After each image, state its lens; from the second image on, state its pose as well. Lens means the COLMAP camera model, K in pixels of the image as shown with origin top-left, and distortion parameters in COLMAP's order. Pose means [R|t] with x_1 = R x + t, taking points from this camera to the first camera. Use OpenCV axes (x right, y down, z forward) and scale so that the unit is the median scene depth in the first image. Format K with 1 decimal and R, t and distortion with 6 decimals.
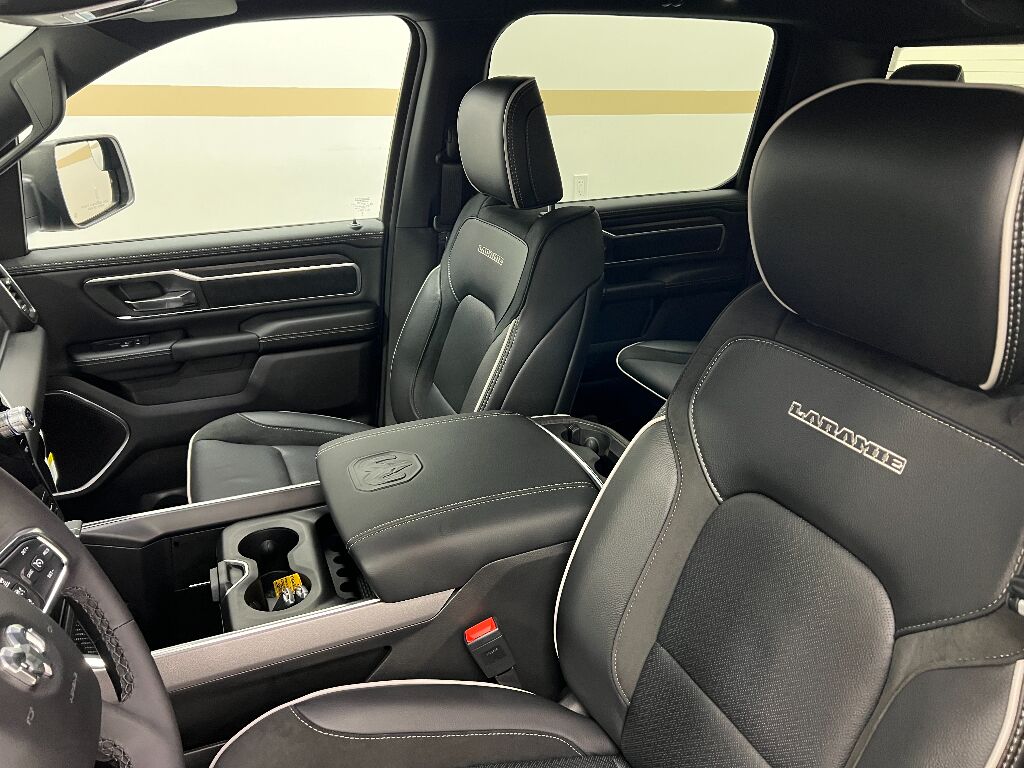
lens RADIAL K [[769.0, 0, 512.0], [0, 769.0, 384.0], [0, 0, 1]] dist [0.055788, -0.074635]
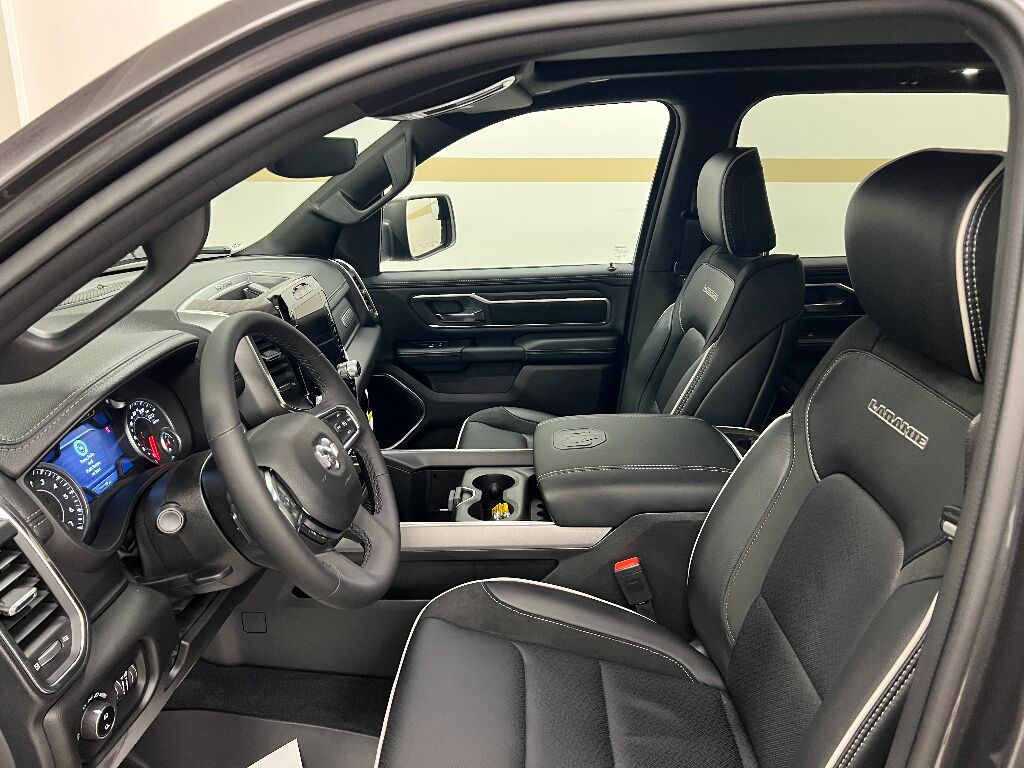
lens RADIAL K [[769.0, 0, 512.0], [0, 769.0, 384.0], [0, 0, 1]] dist [0.055788, -0.074635]
pose [[0.919056, 0.103958, -0.380171, 0.174453], [-0.134701, 0.989353, -0.055097, 0.084131], [0.370395, 0.101847, 0.923274, -0.212036]]
